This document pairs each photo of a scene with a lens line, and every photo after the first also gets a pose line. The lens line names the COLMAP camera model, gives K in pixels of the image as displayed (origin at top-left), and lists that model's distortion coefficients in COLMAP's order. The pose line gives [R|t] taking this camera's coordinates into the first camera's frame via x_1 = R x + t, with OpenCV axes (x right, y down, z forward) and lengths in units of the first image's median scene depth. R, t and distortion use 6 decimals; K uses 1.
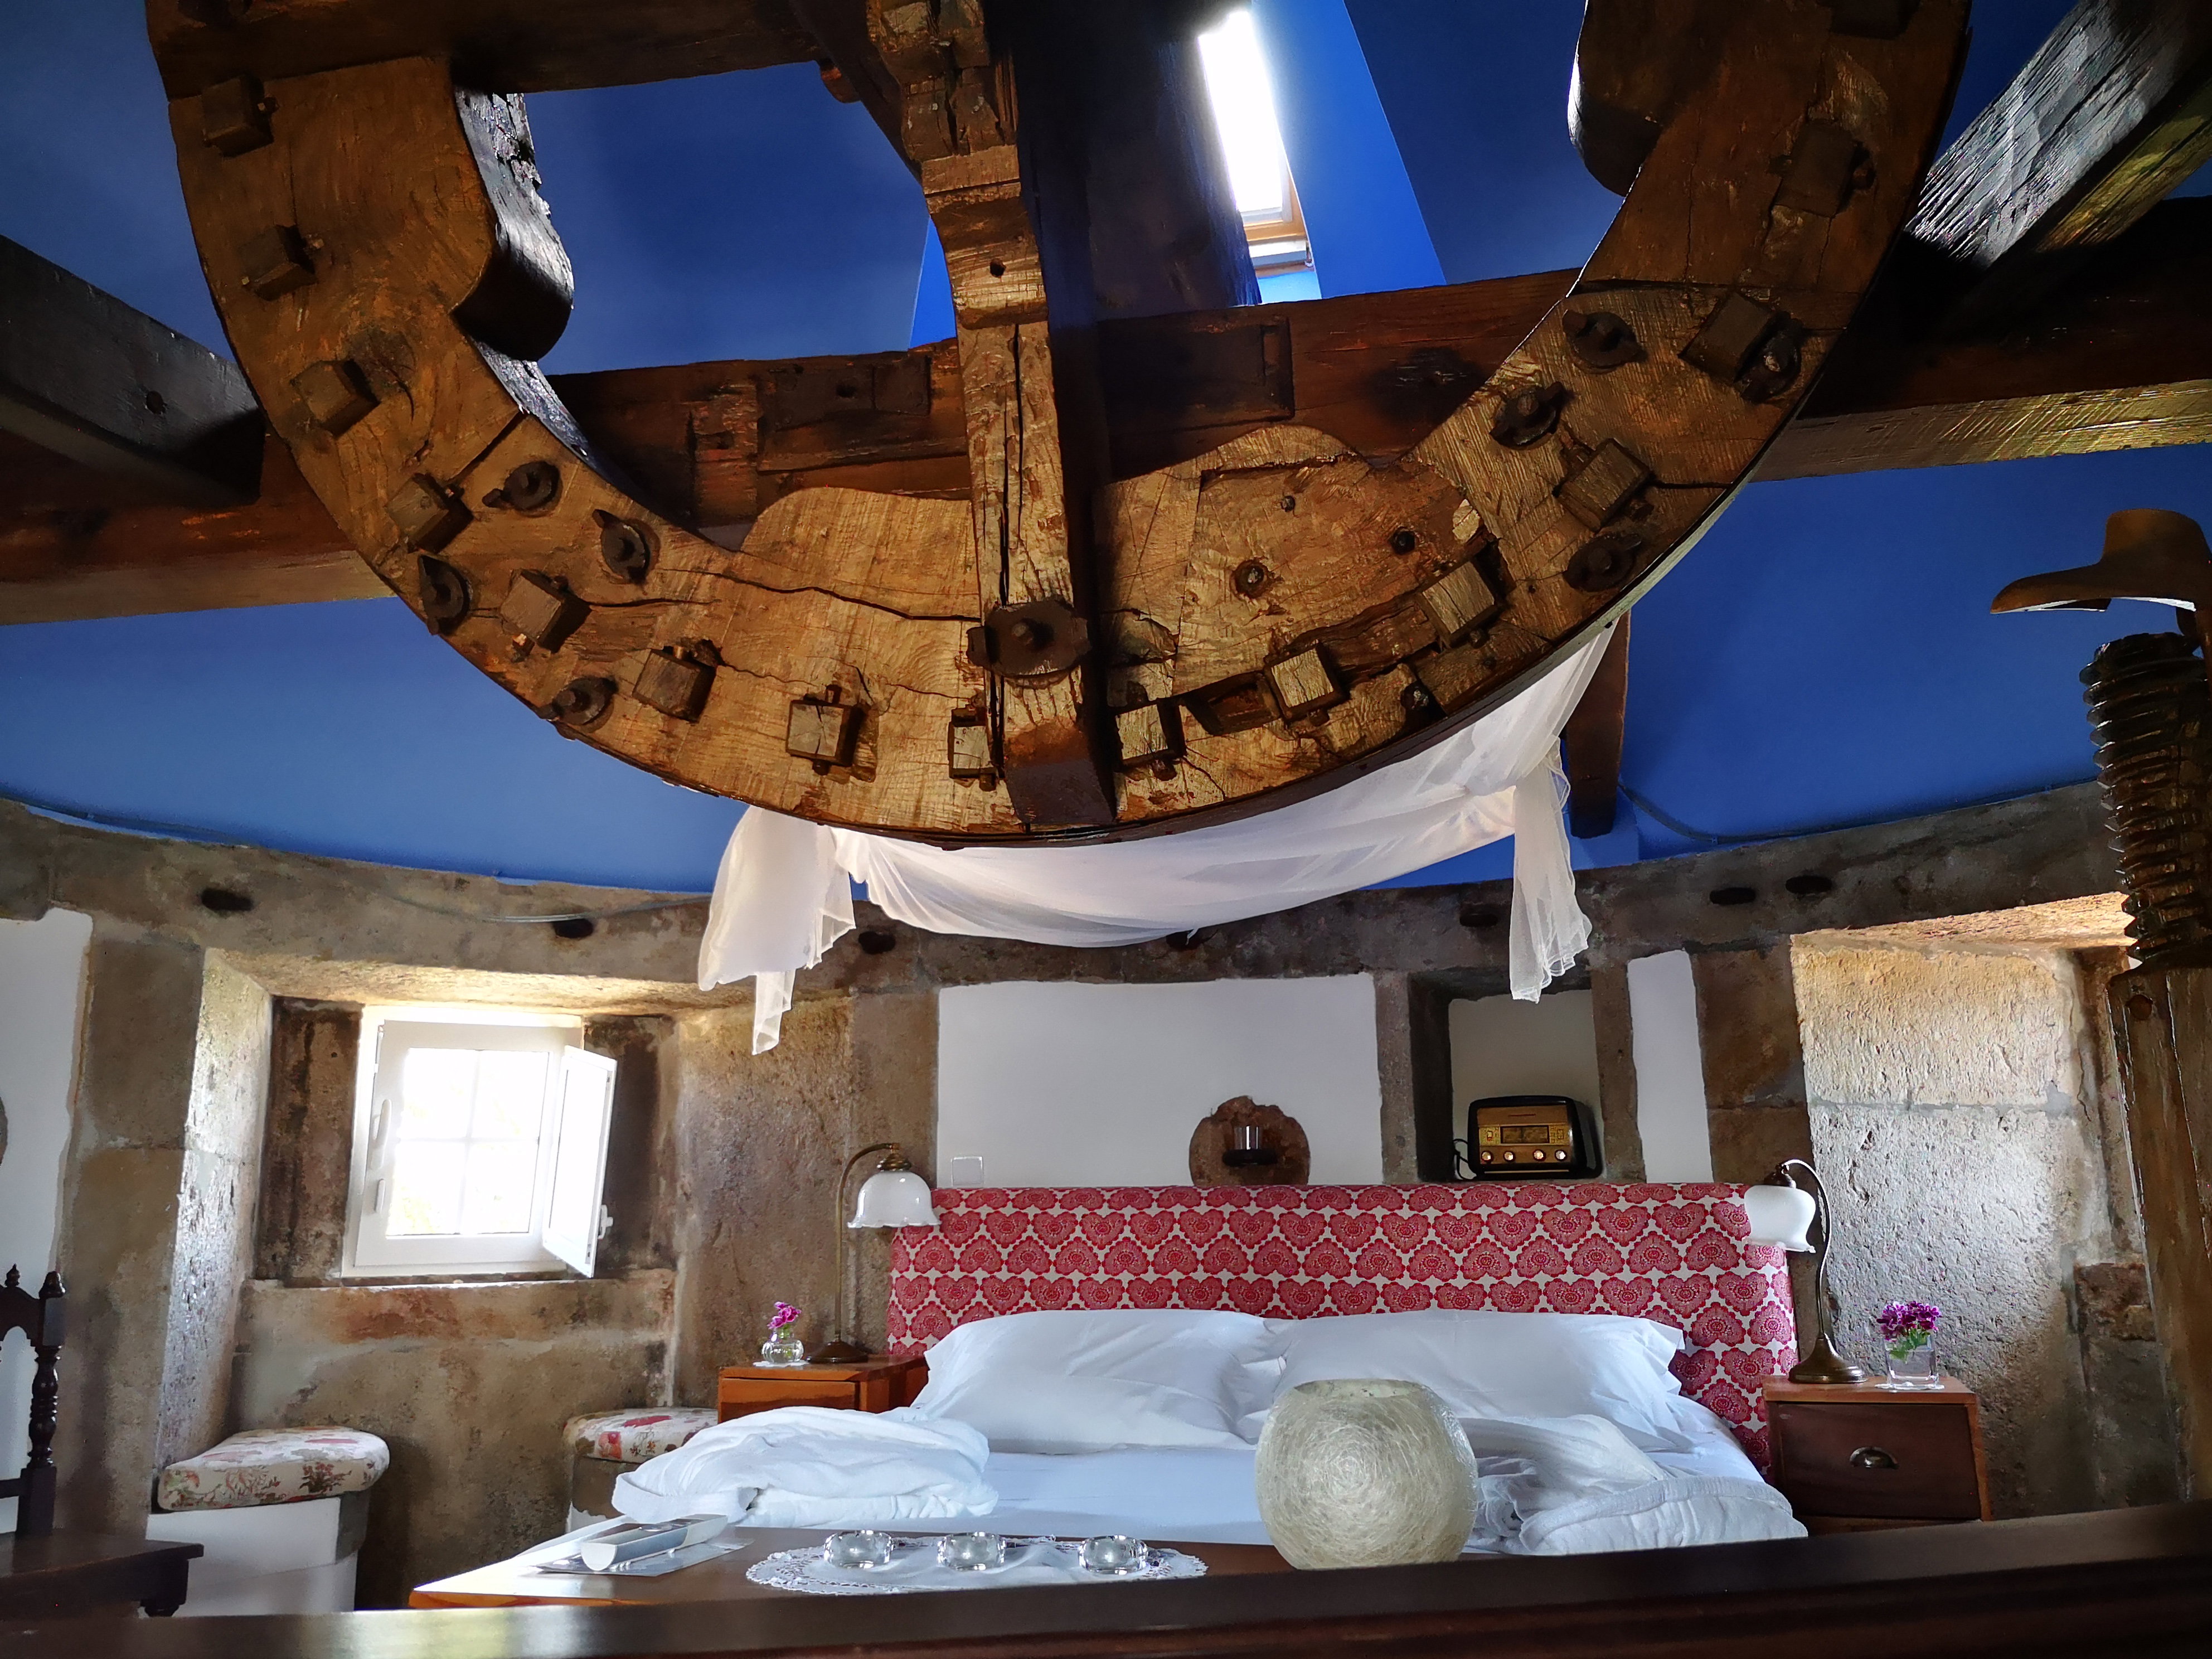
lens RADIAL K [[1712.8, 0, 1091.2], [0, 1712.8, 835.8], [0, 0, 1]] dist [0.054094, -0.039448]
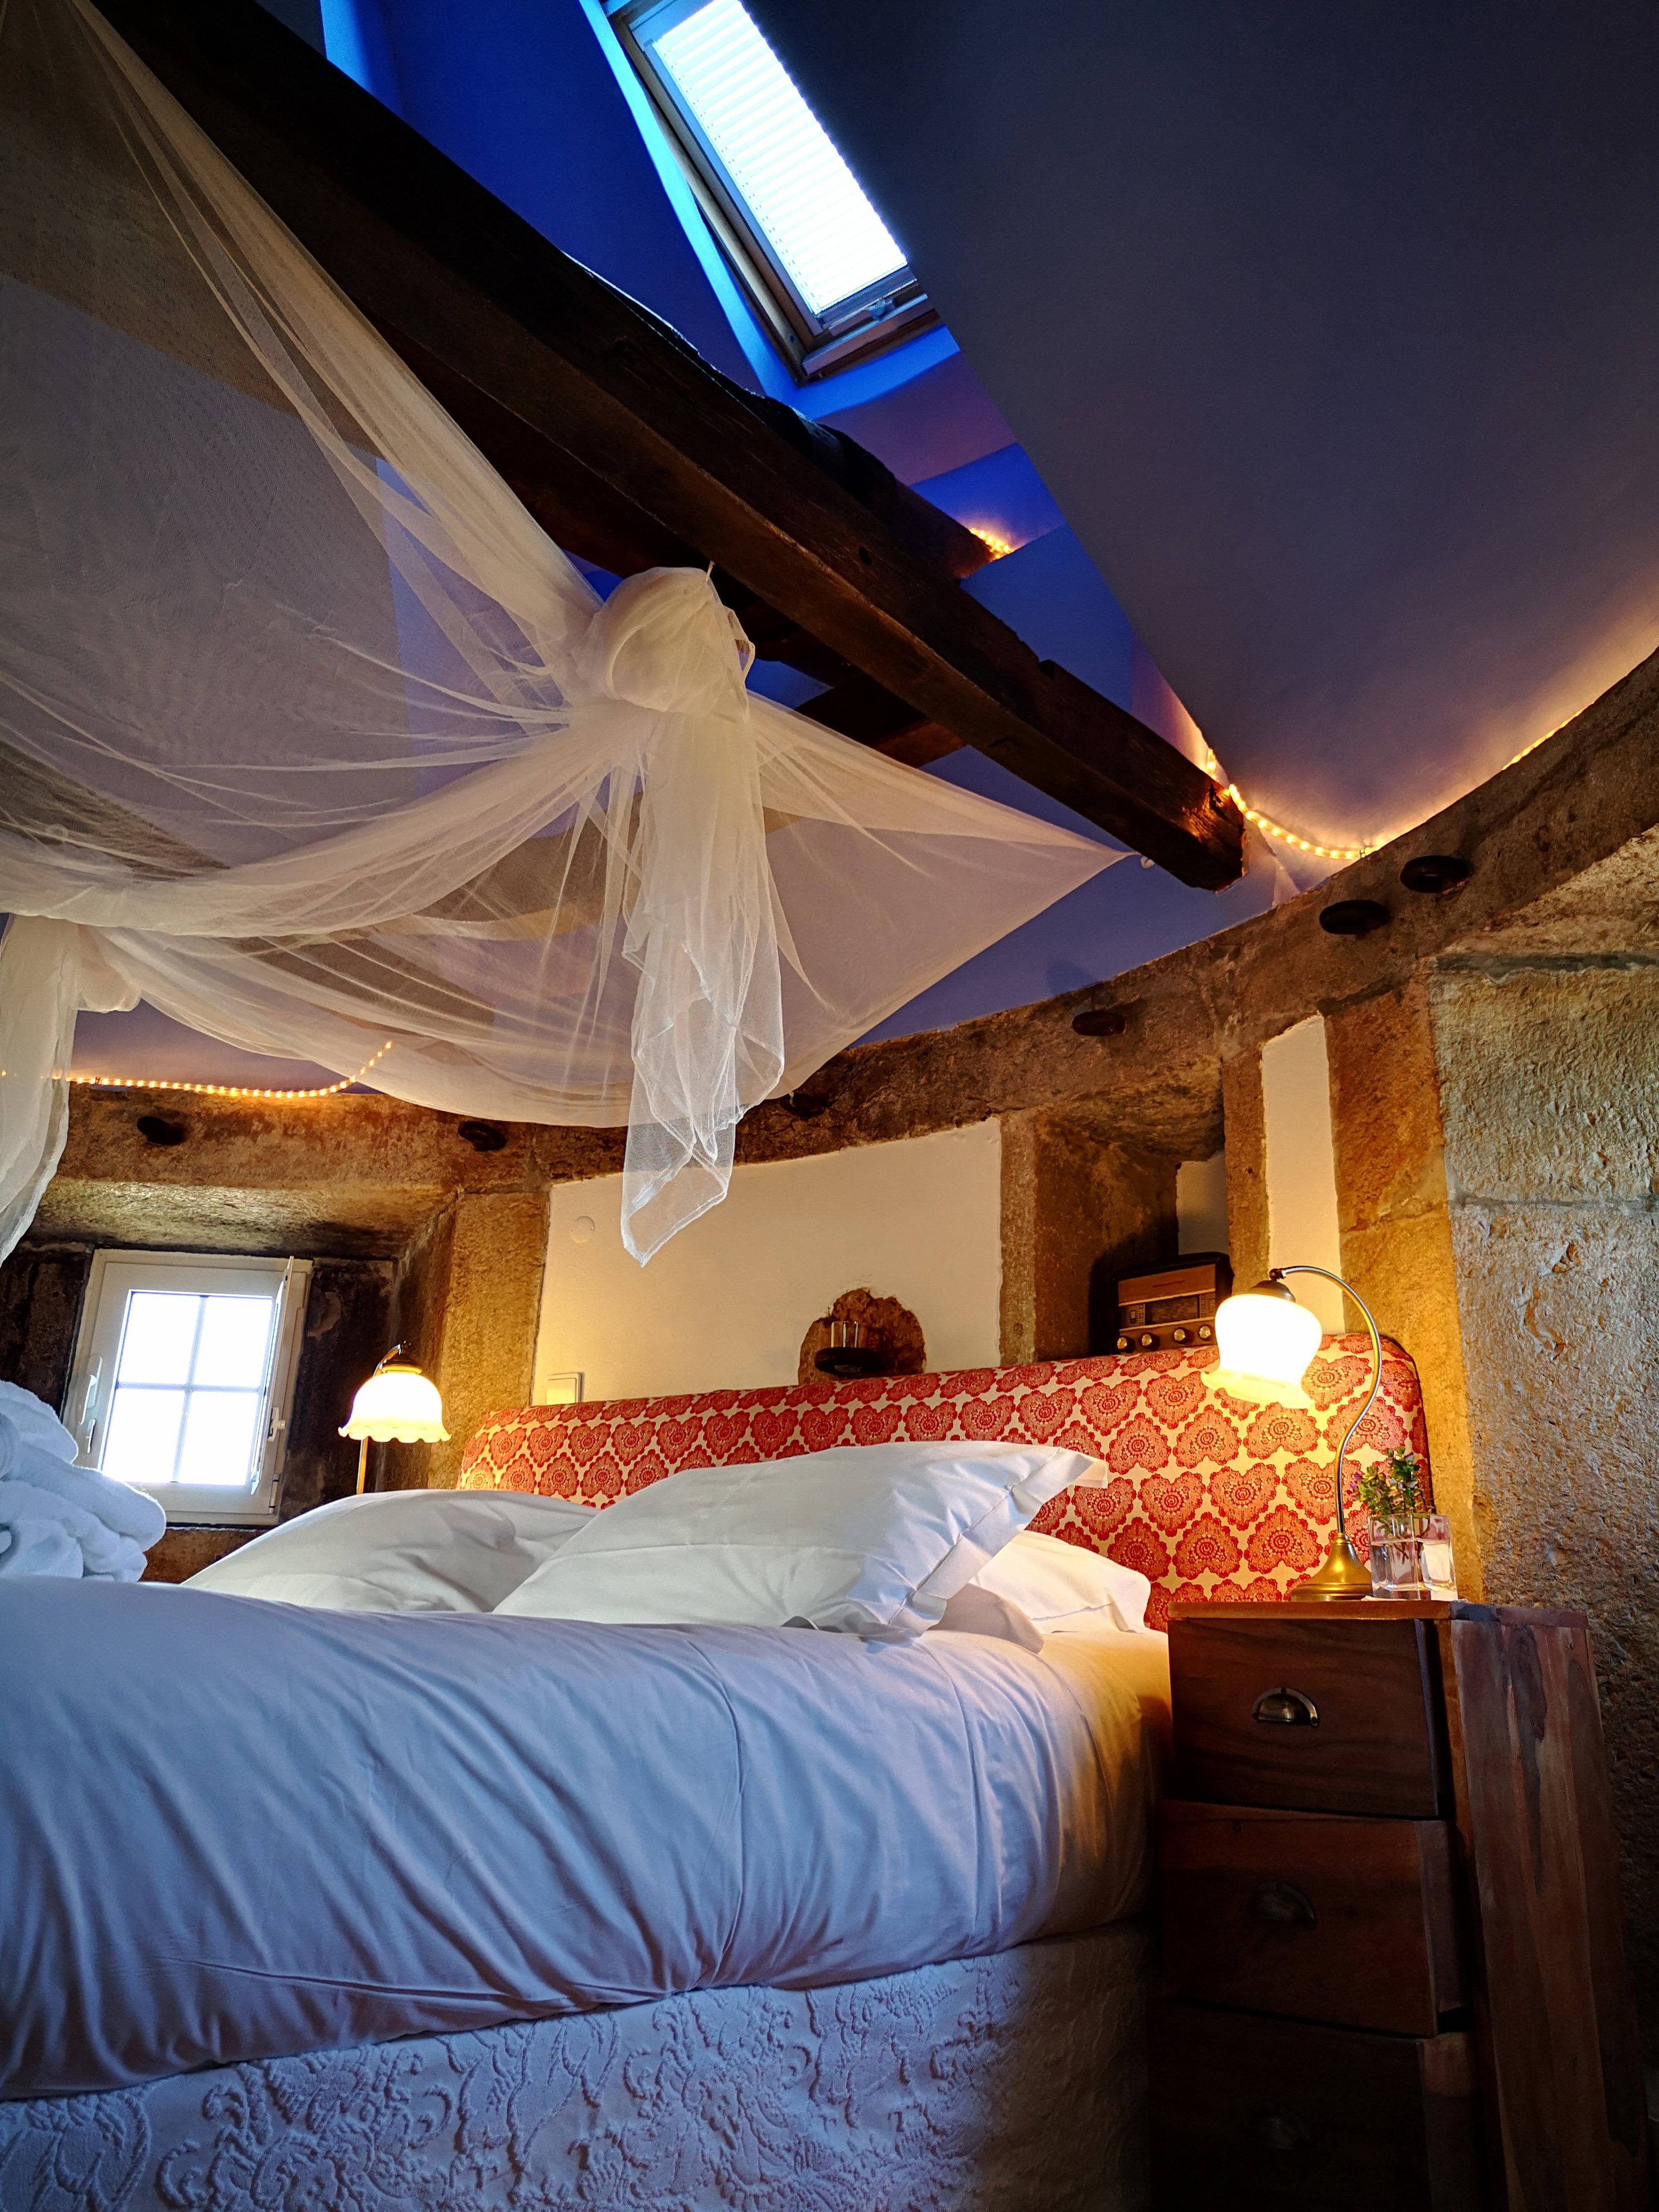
lens RADIAL K [[1712.8, 0, 838.4], [0, 1712.8, 1098.6], [0, 0, 1]] dist [0.054094, -0.039448]
pose [[0.905521, -0.093002, -0.413983, 0.417212], [0.050944, 0.992455, -0.111525, 0.153982], [0.421231, 0.079898, 0.903427, 0.280676]]
